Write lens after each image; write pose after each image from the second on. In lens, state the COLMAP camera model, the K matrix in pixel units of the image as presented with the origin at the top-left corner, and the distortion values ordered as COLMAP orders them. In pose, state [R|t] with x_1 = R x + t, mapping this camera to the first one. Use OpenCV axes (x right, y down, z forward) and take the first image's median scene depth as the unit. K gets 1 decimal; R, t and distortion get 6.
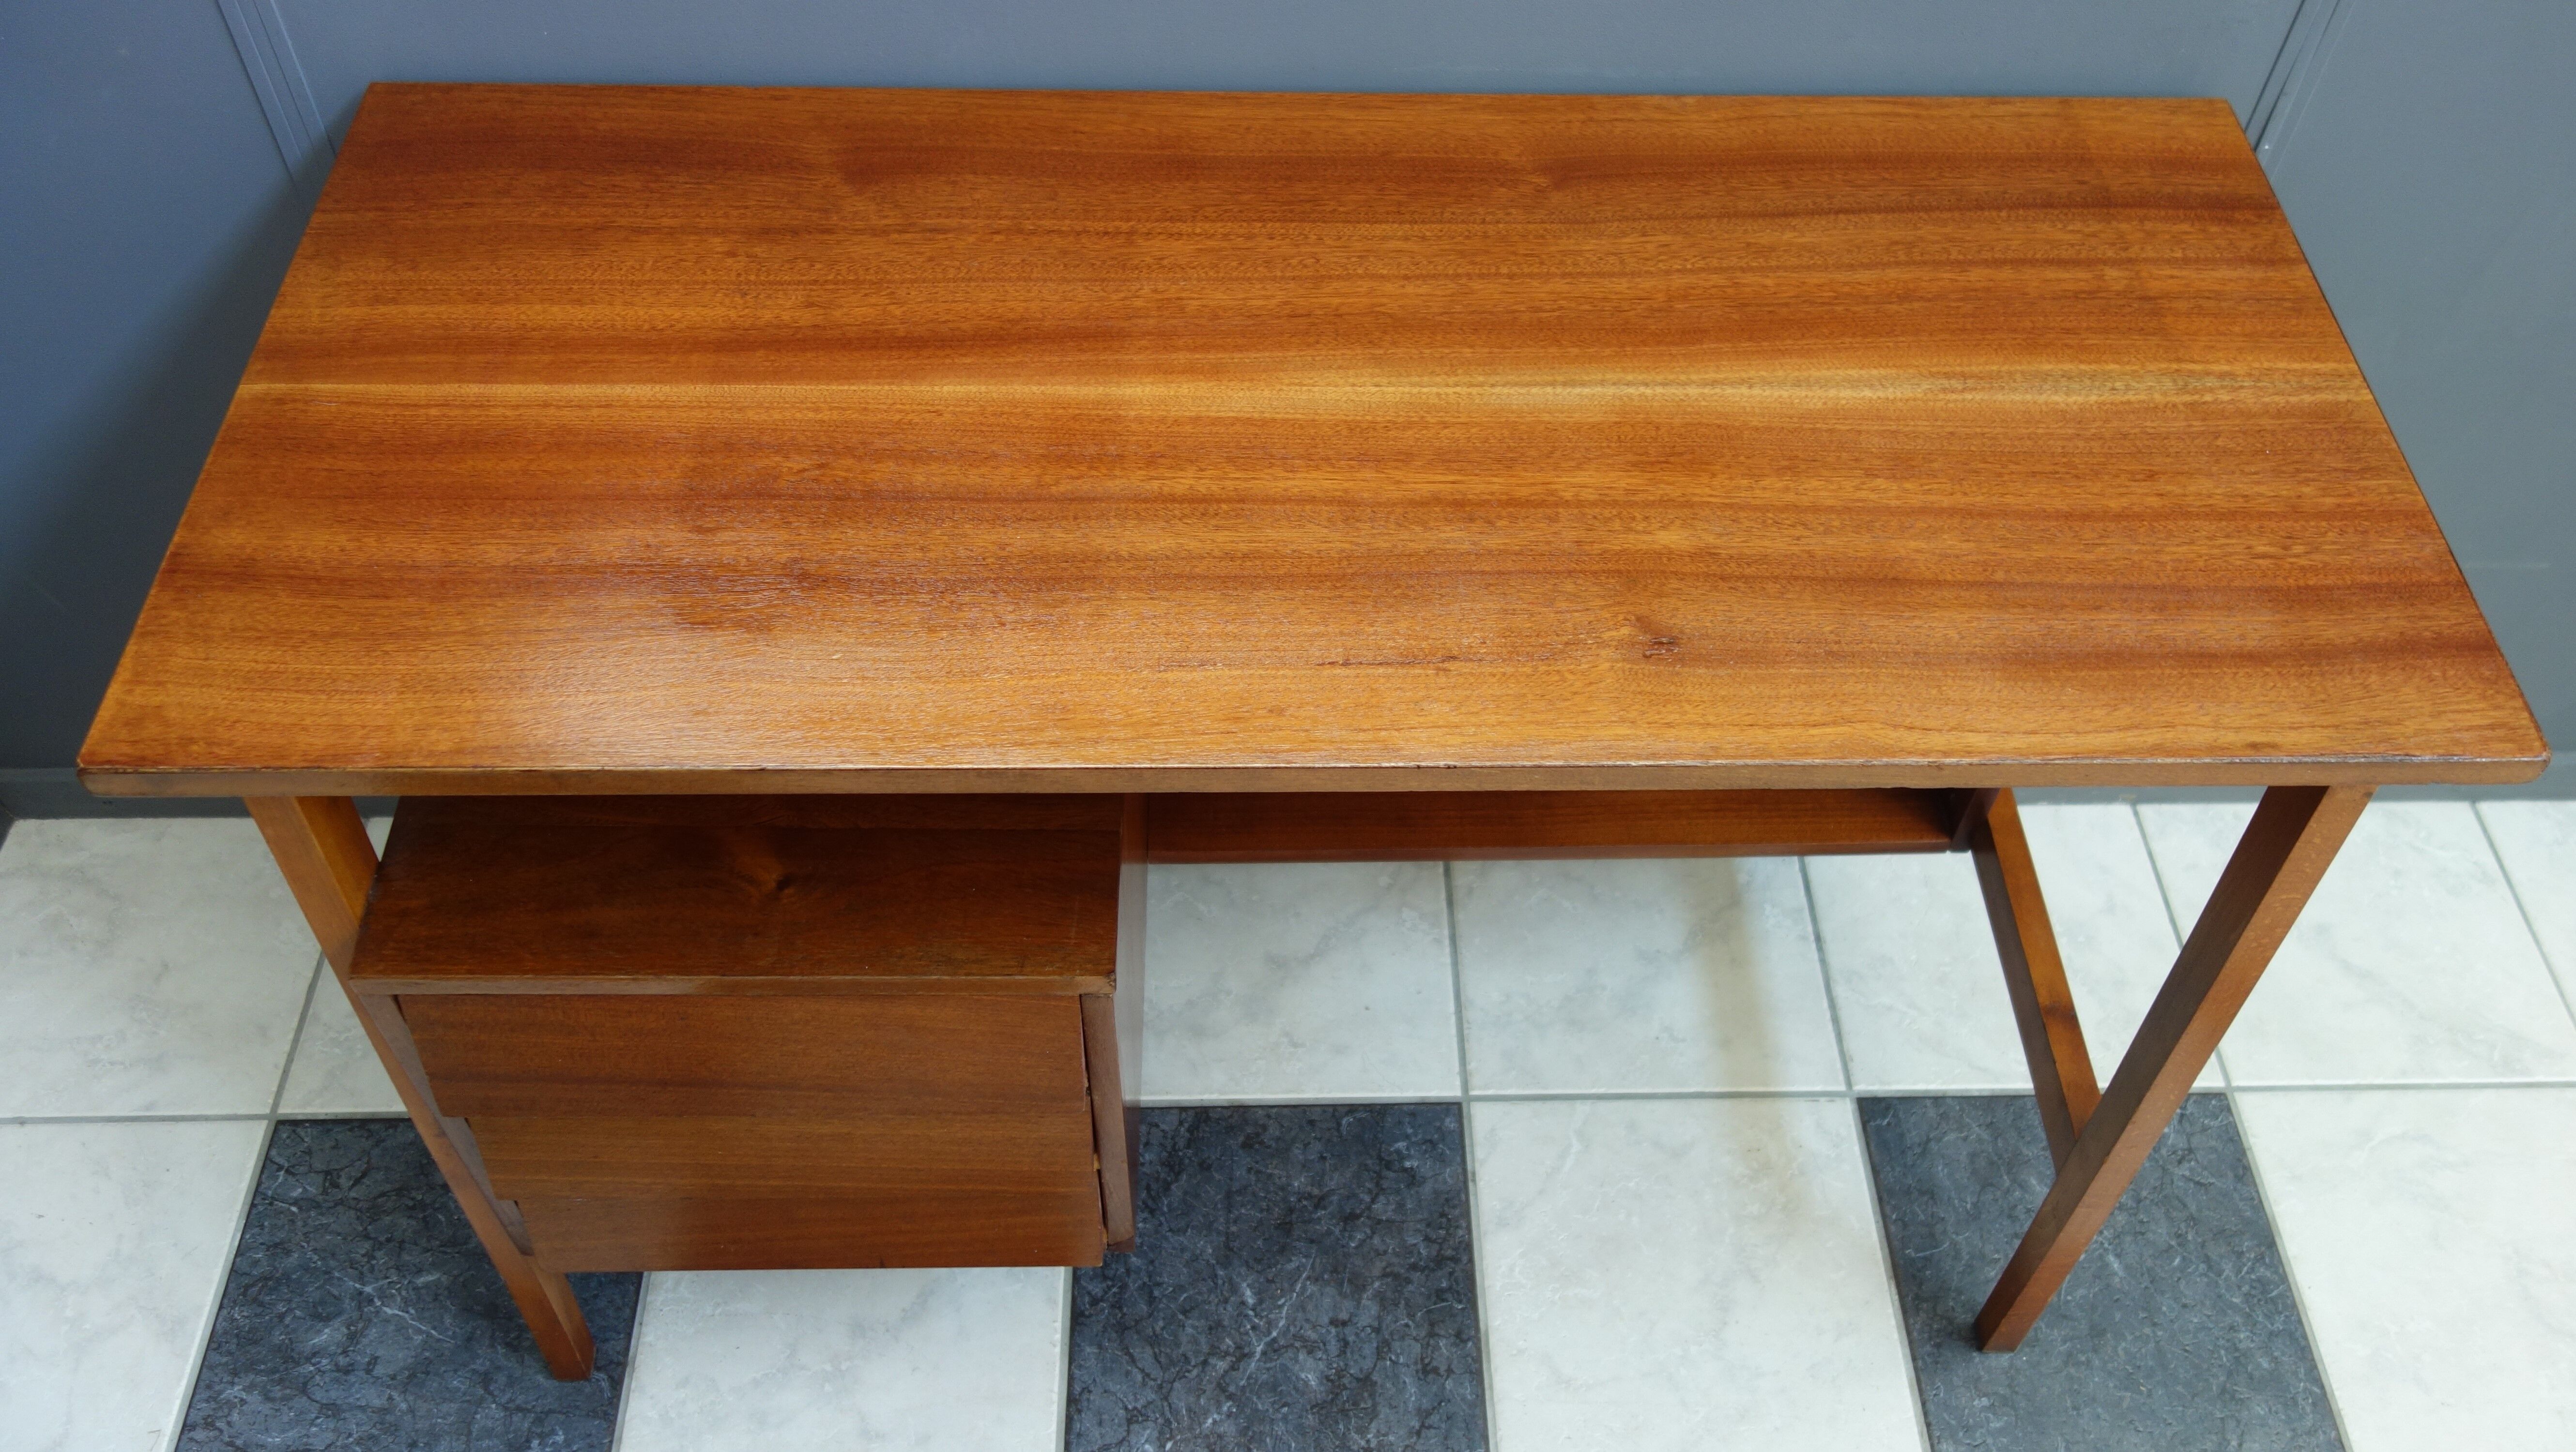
lens RADIAL K [[2093.0, 0, 1324.6], [0, 2093.0, 718.4], [0, 0, 1]] dist [0.013071, -0.016400]
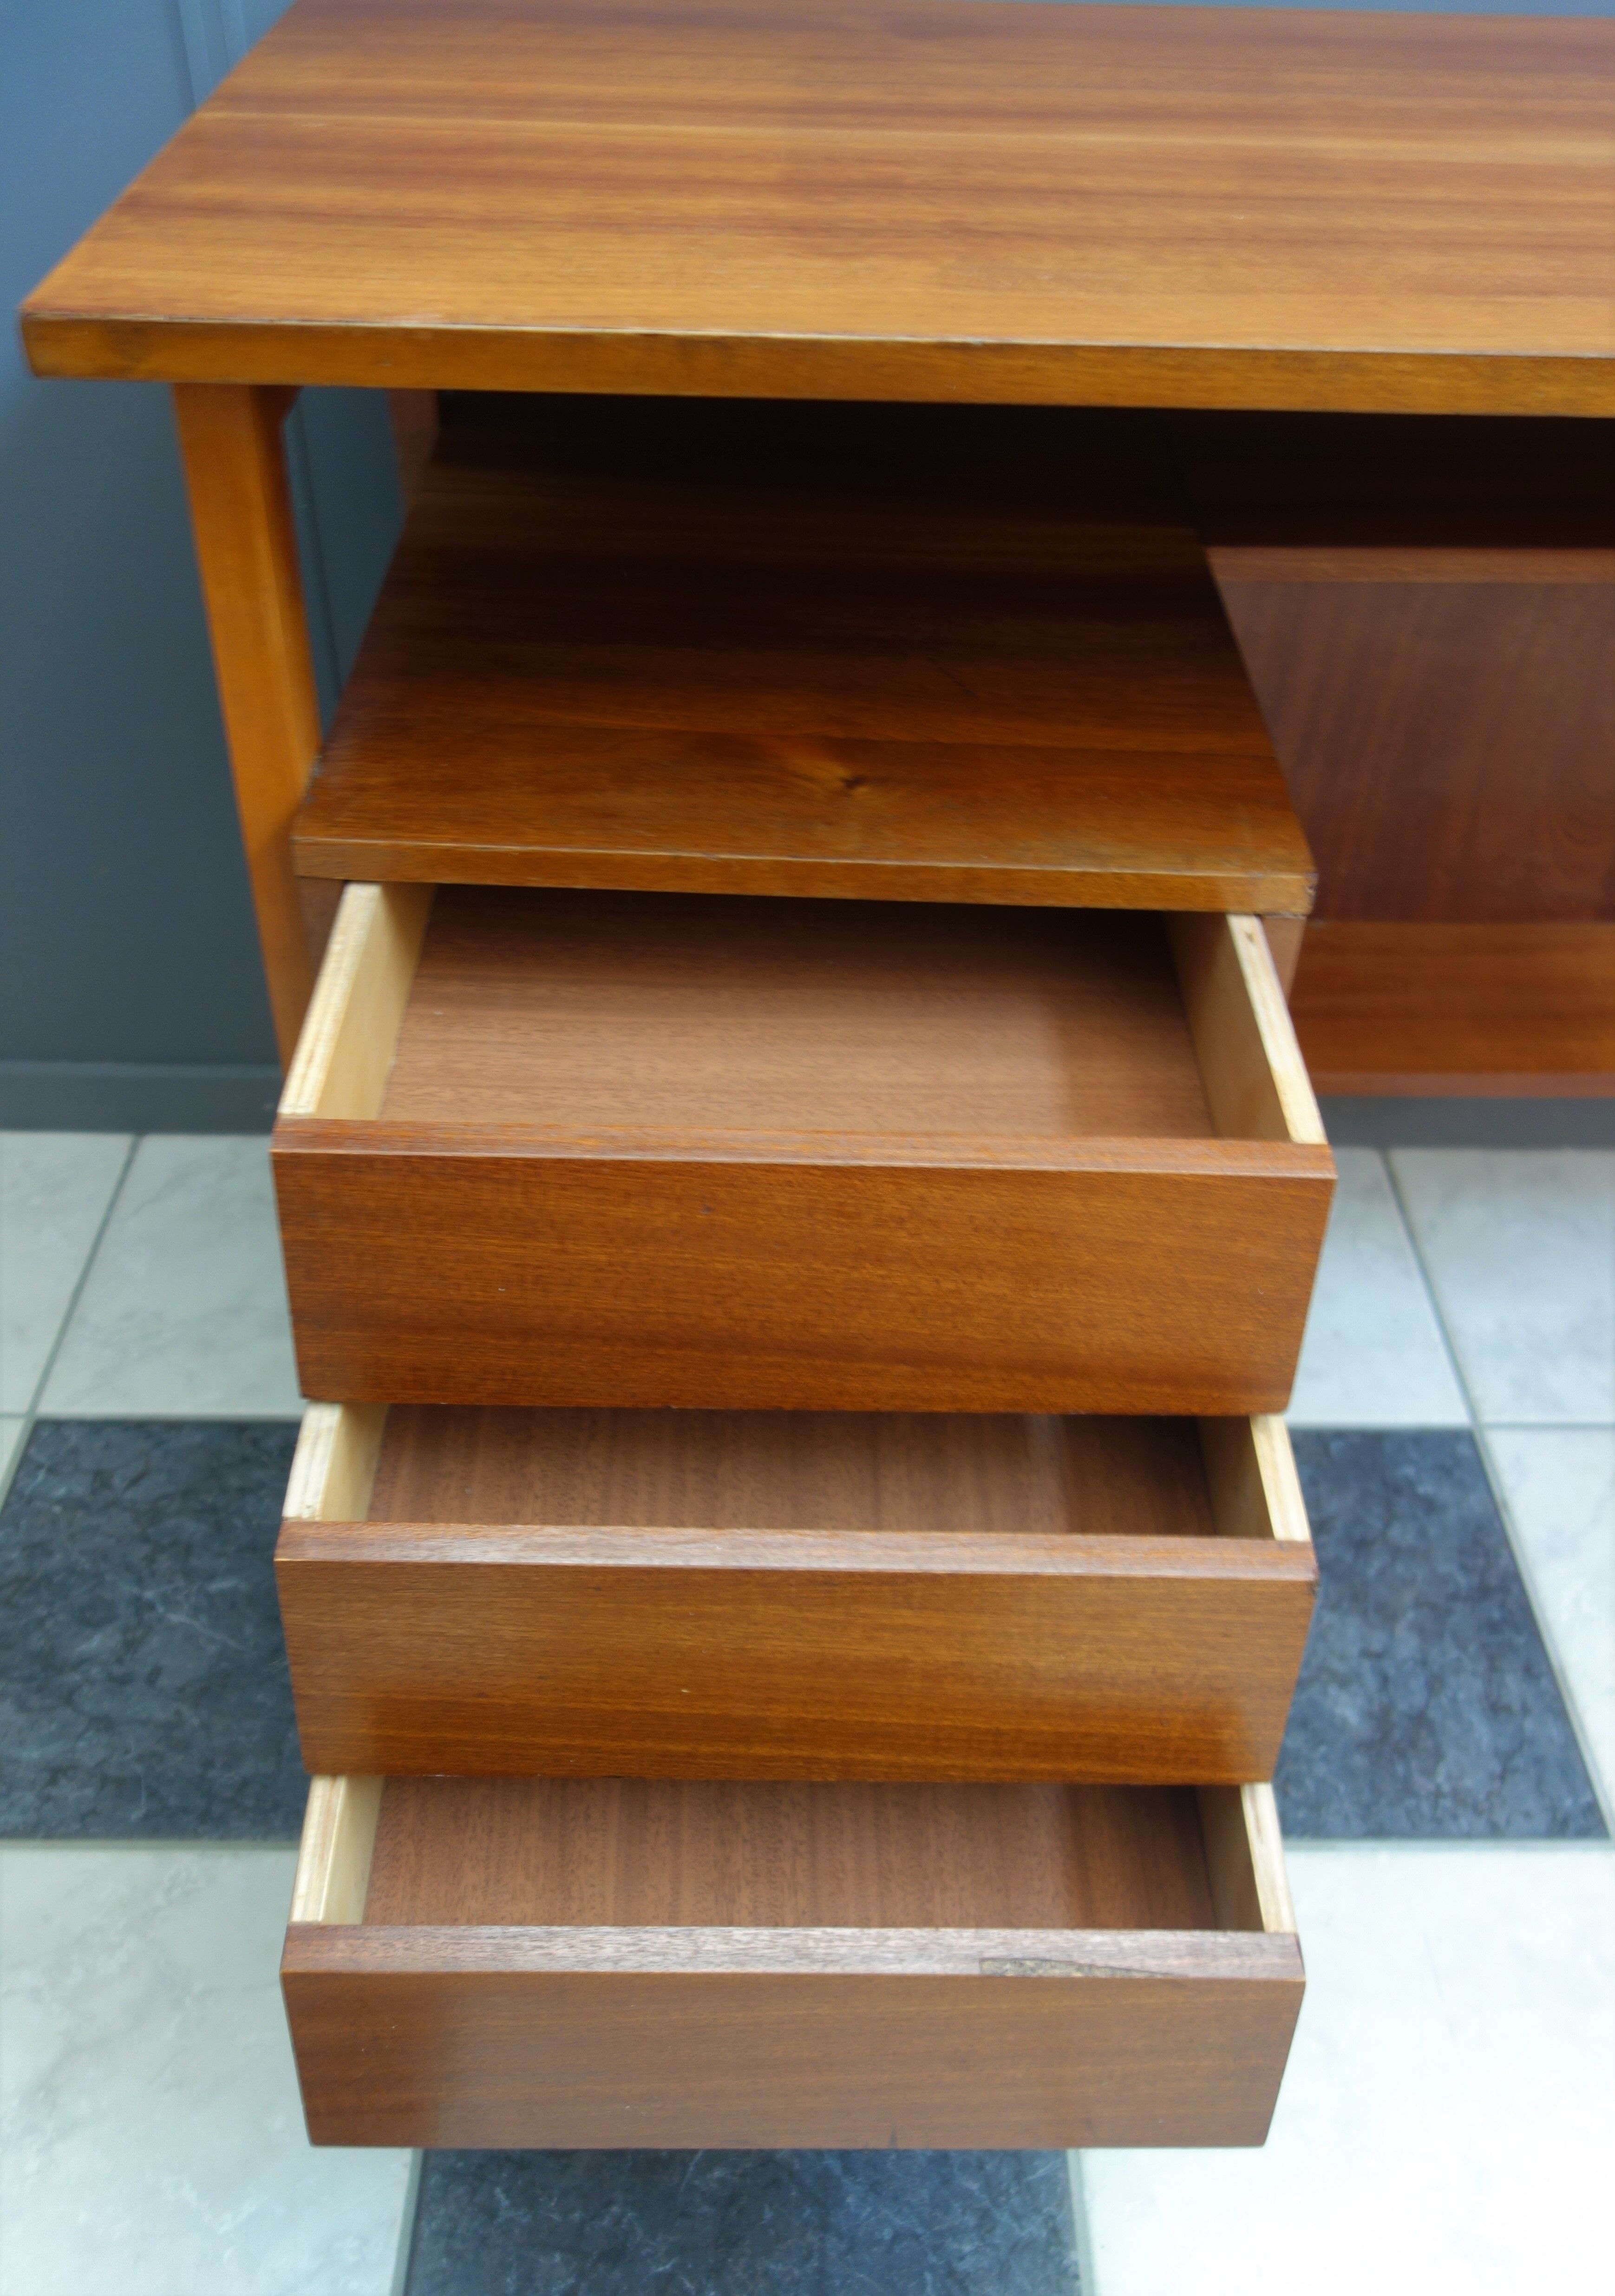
lens RADIAL K [[2000.6, 0, 833.1], [0, 2000.6, 1274.5], [0, 0, 1]] dist [0.015078, -0.019738]
pose [[0.999834, 0.008899, -0.015923, -0.184579], [-0.011259, 0.987872, -0.154864, 0.266360], [0.014351, 0.155018, 0.987807, 0.232629]]
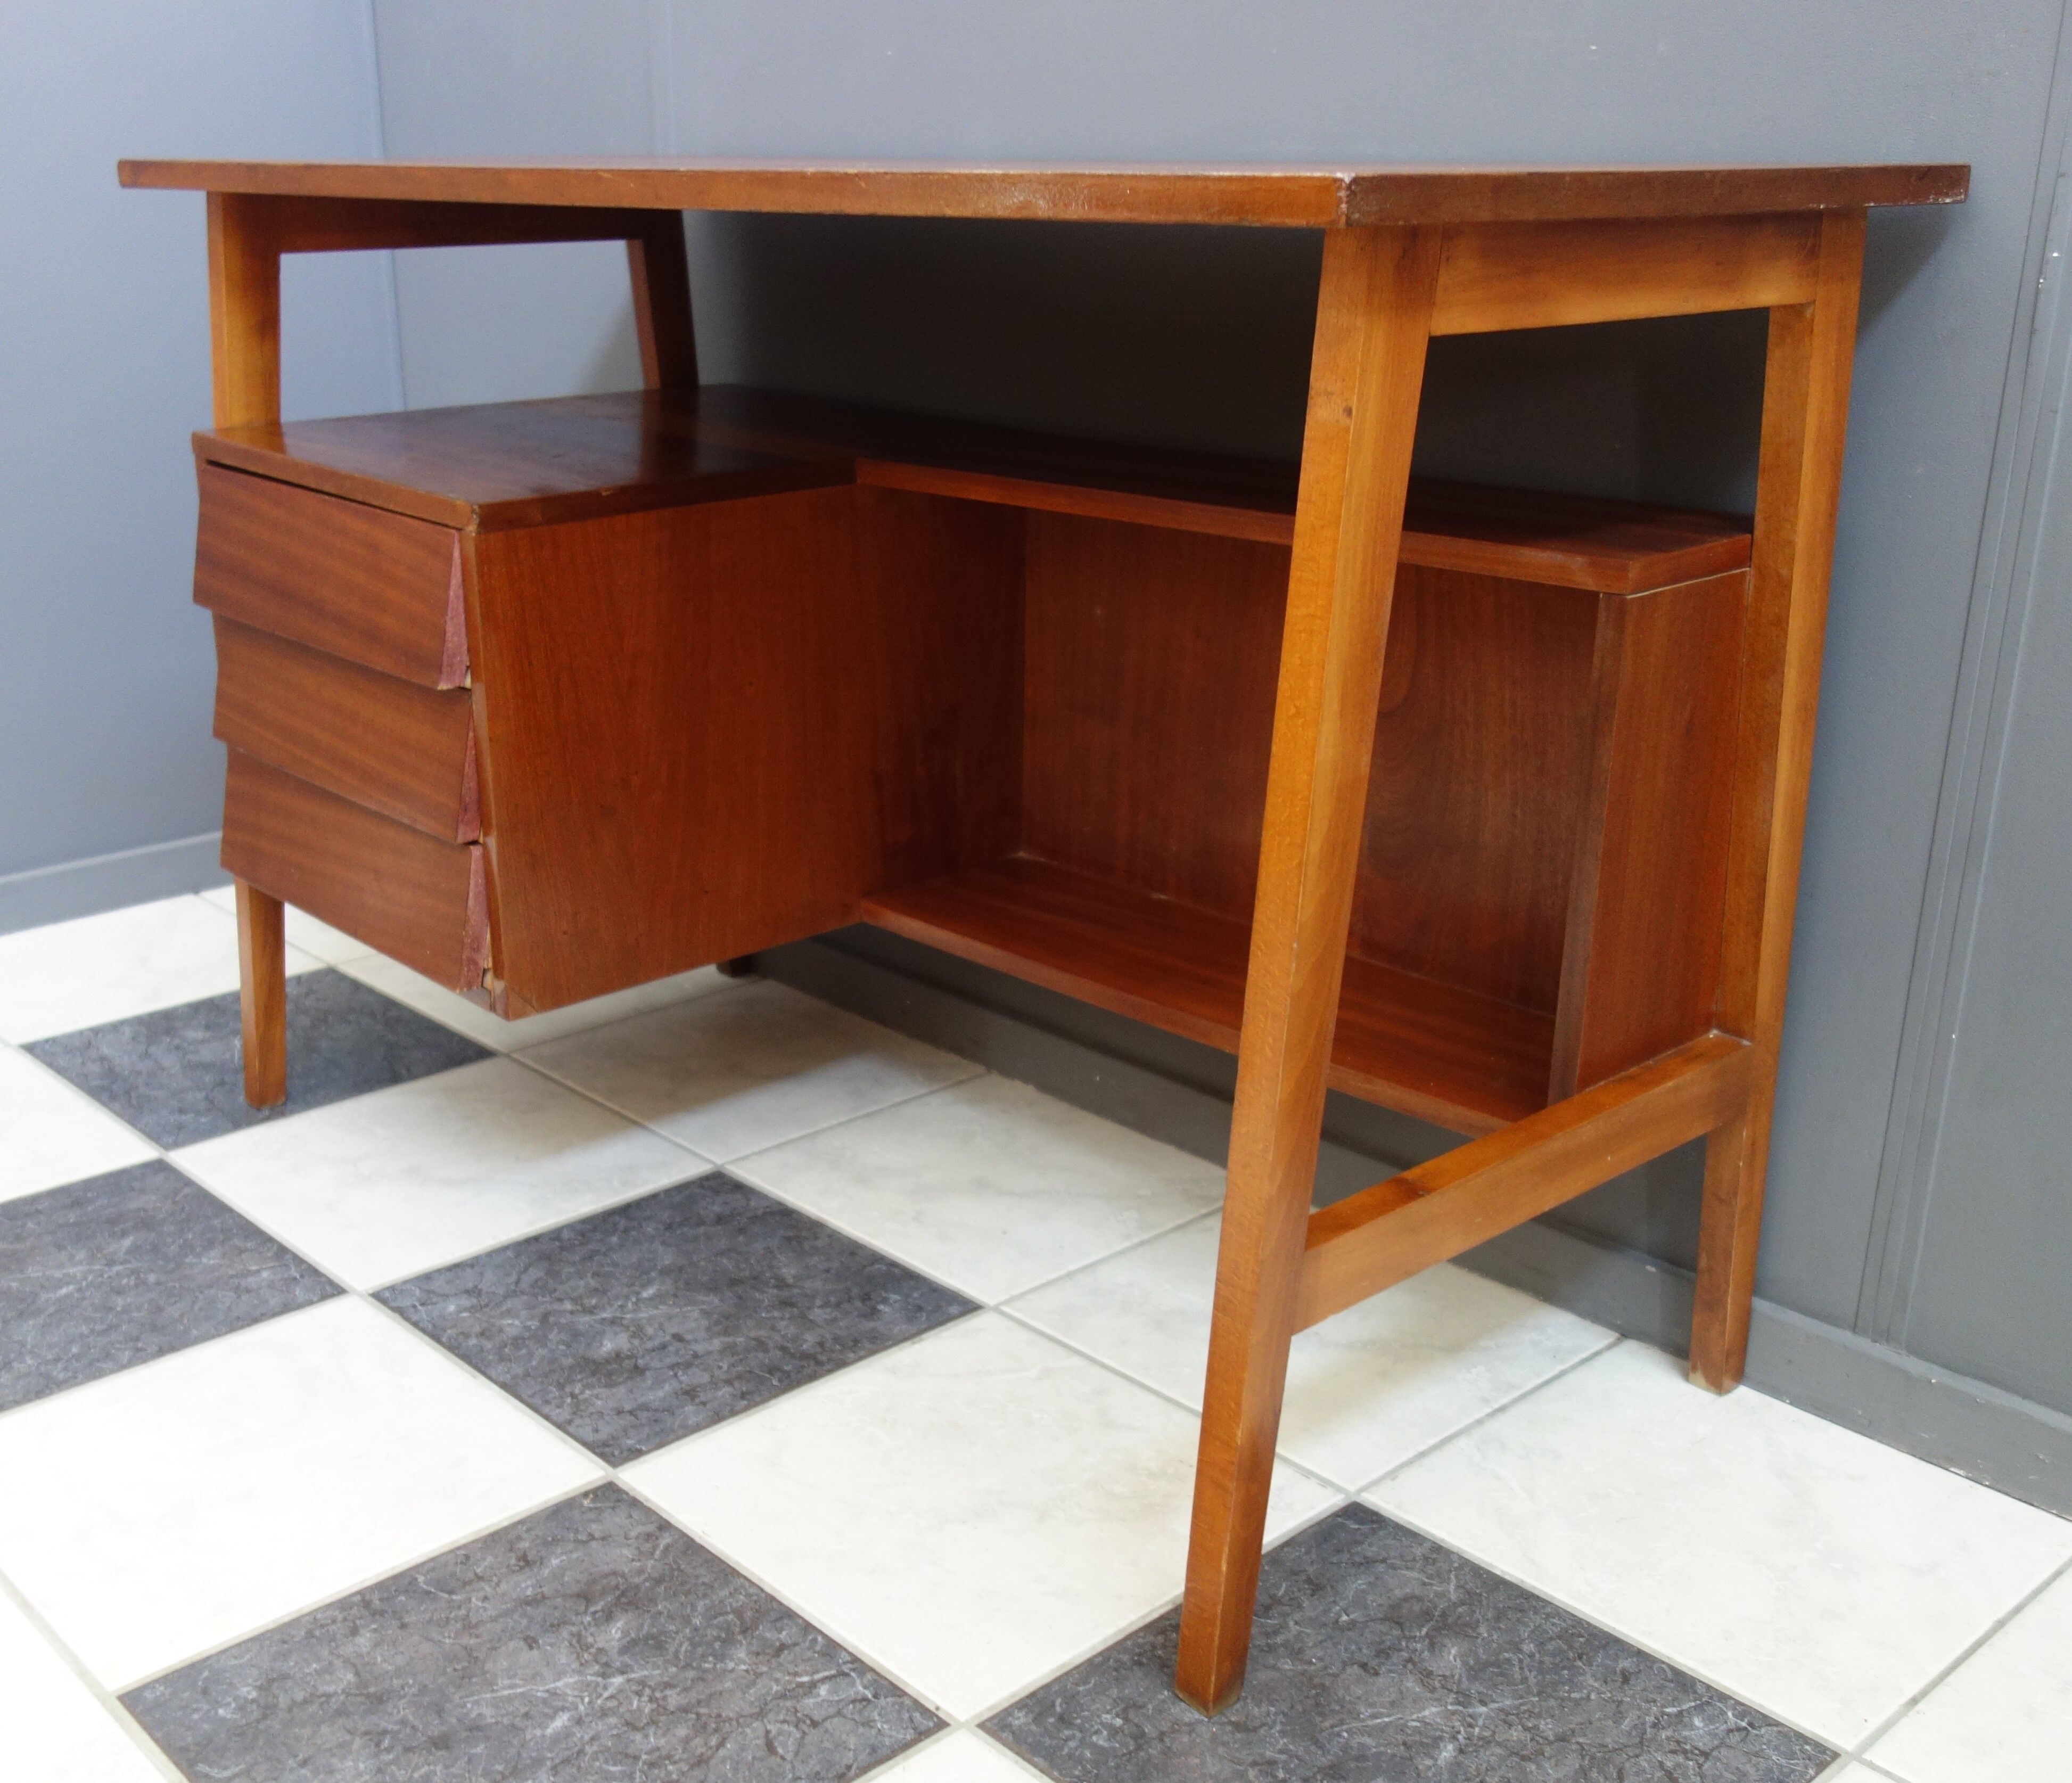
lens RADIAL K [[2282.7, 0, 948.3], [0, 2282.7, 967.8], [0, 0, 1]] dist [-0.000230, 0.000000]
pose [[0.648027, 0.232016, -0.725417, 0.754151], [-0.584437, 0.762222, -0.278299, 0.372369], [0.488359, 0.604306, 0.629539, 0.345503]]
